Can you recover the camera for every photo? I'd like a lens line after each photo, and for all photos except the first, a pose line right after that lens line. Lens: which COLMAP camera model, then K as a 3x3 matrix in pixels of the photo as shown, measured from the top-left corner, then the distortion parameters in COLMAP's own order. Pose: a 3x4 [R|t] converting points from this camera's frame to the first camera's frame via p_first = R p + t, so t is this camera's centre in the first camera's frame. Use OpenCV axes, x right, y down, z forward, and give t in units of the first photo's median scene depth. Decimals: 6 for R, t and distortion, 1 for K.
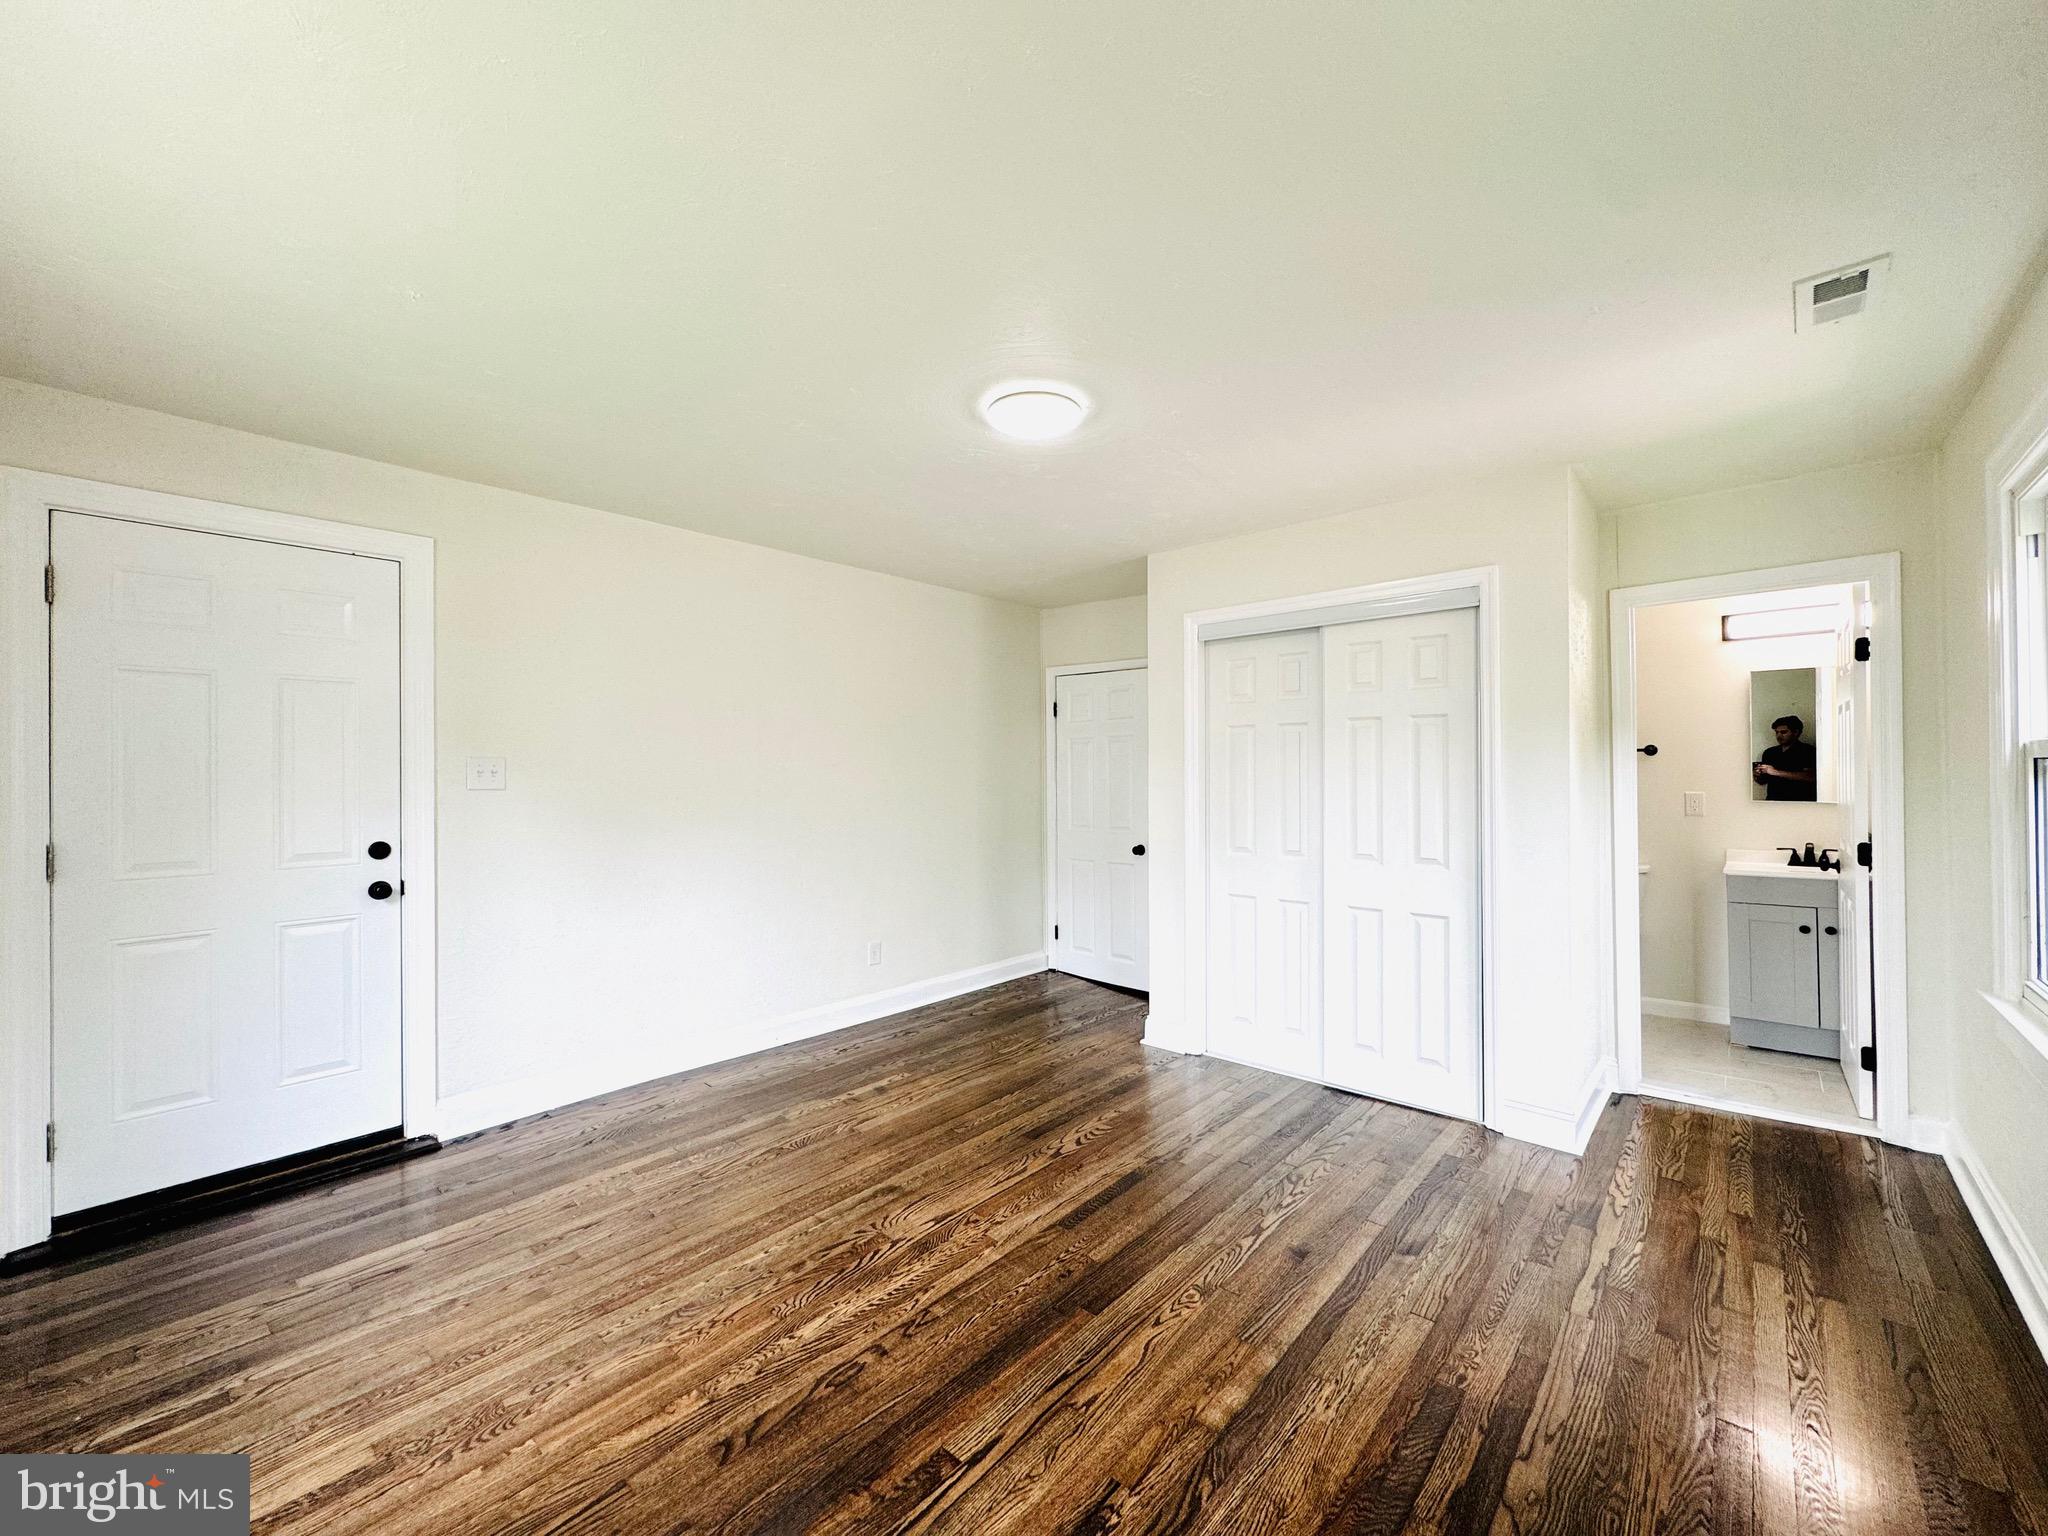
lens RADIAL K [[817.9, 0, 1024.0], [0, 817.9, 768.0], [0, 0, 1]] dist [-0.002420, 0.000251]
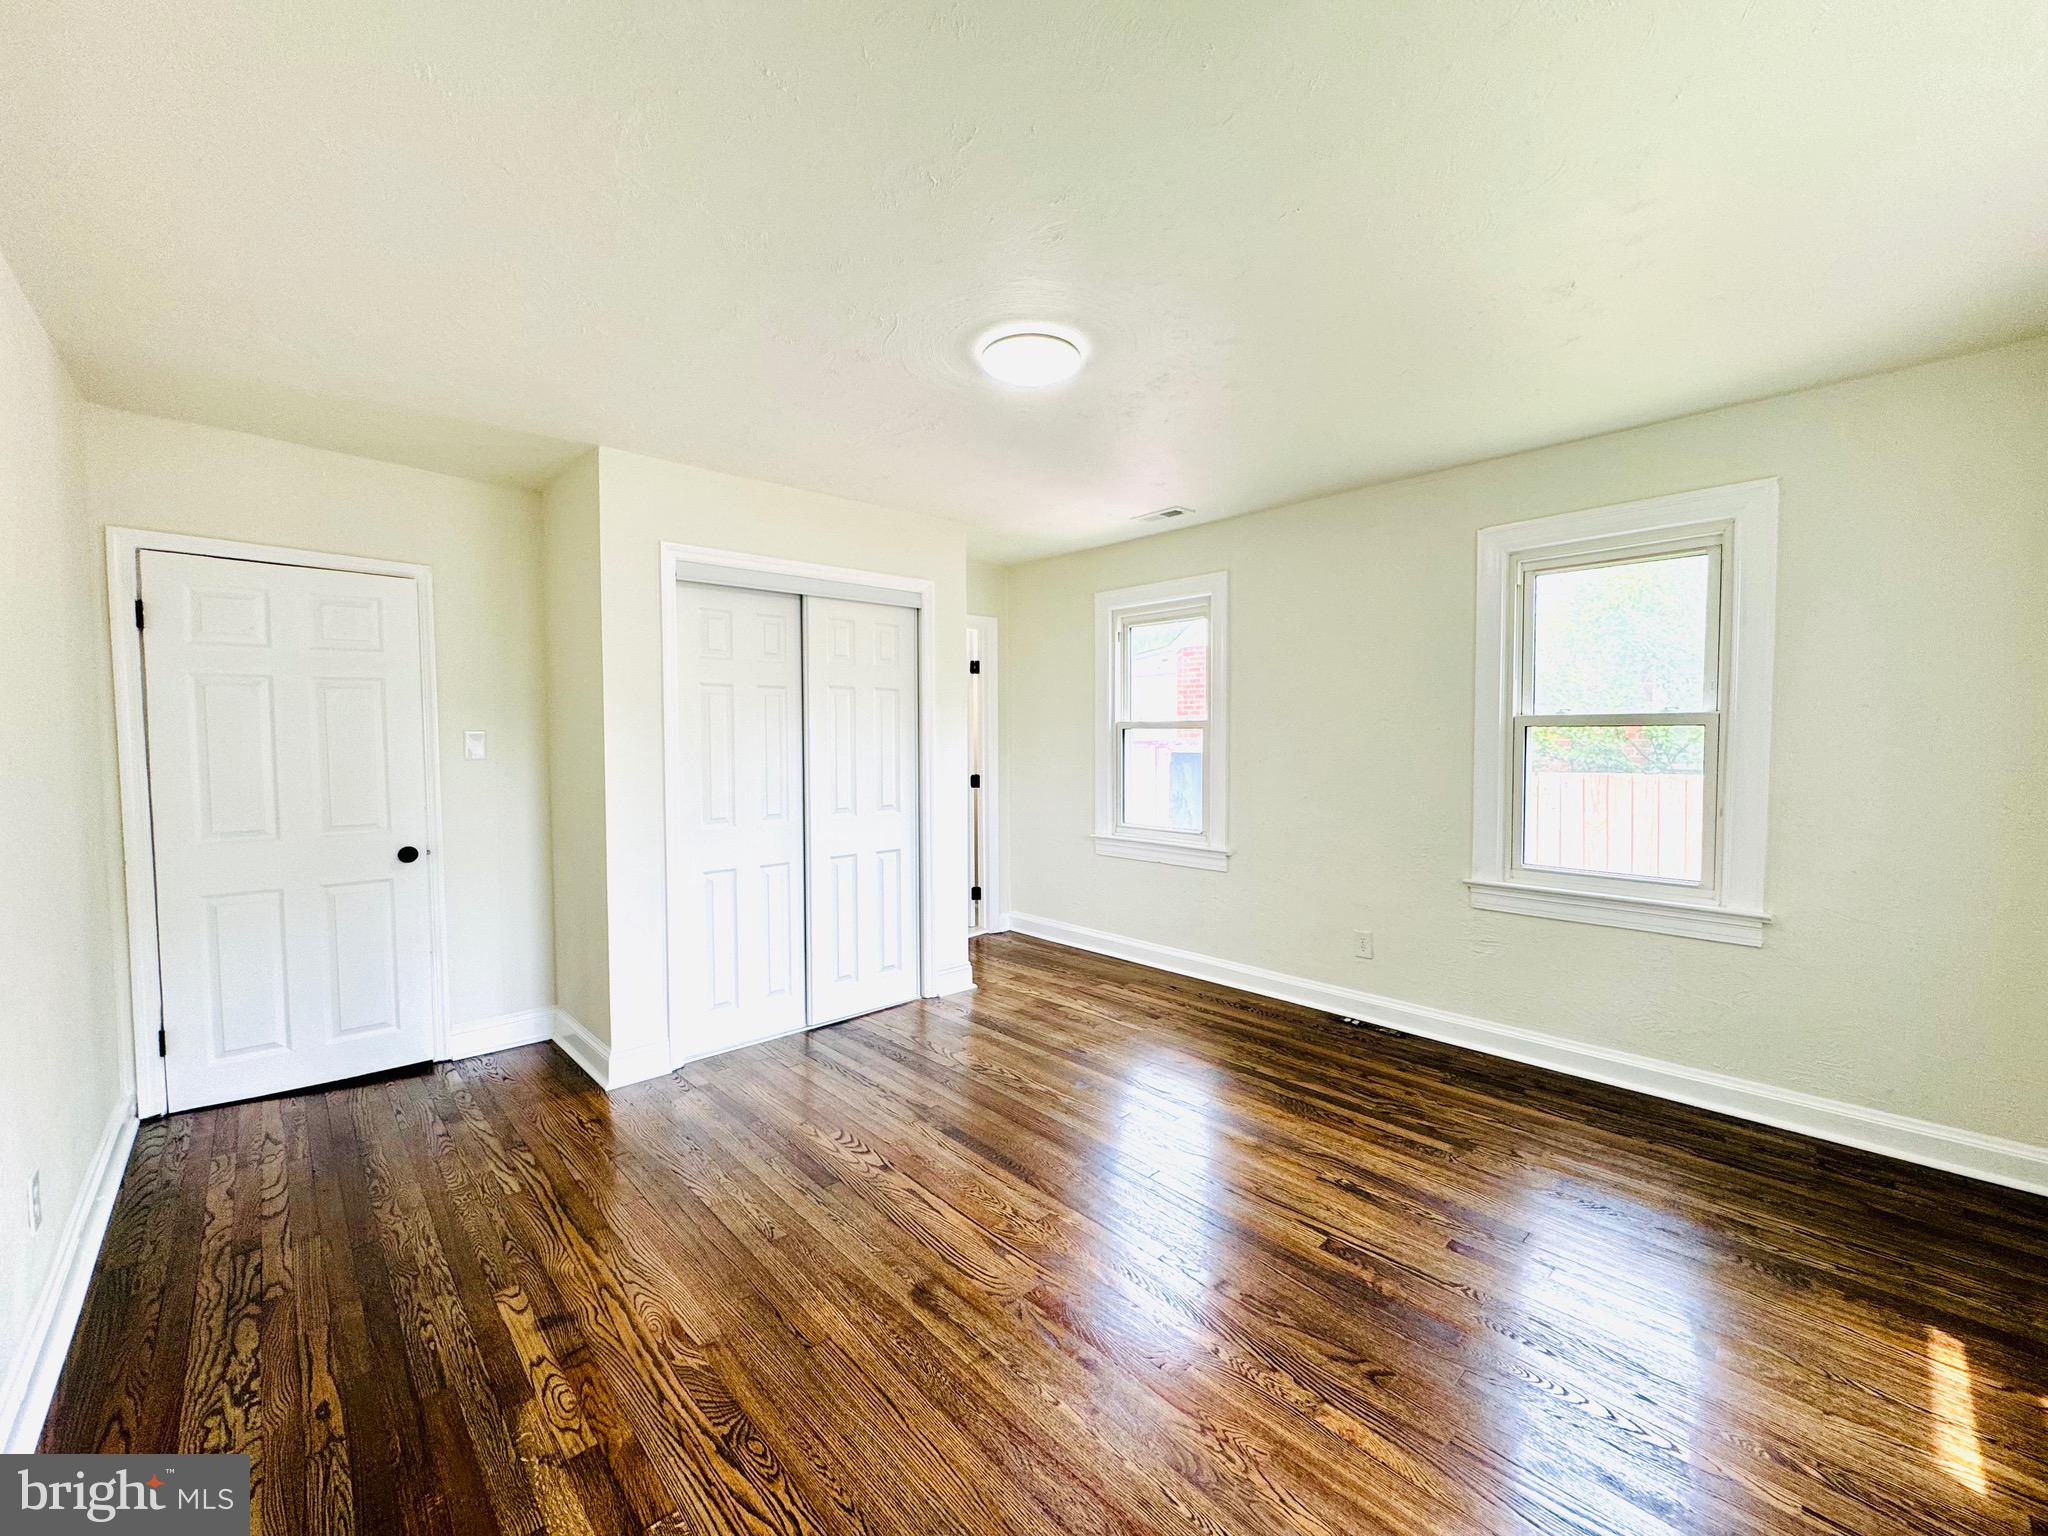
lens RADIAL K [[816.5, 0, 1023.7], [0, 816.5, 763.3], [0, 0, 1]] dist [0.001893, 0.000122]
pose [[0.090650, -0.032614, 0.995349, -0.850568], [-0.002887, 0.999451, 0.033011, 0.006033], [-0.995879, -0.005866, 0.090506, 0.809497]]
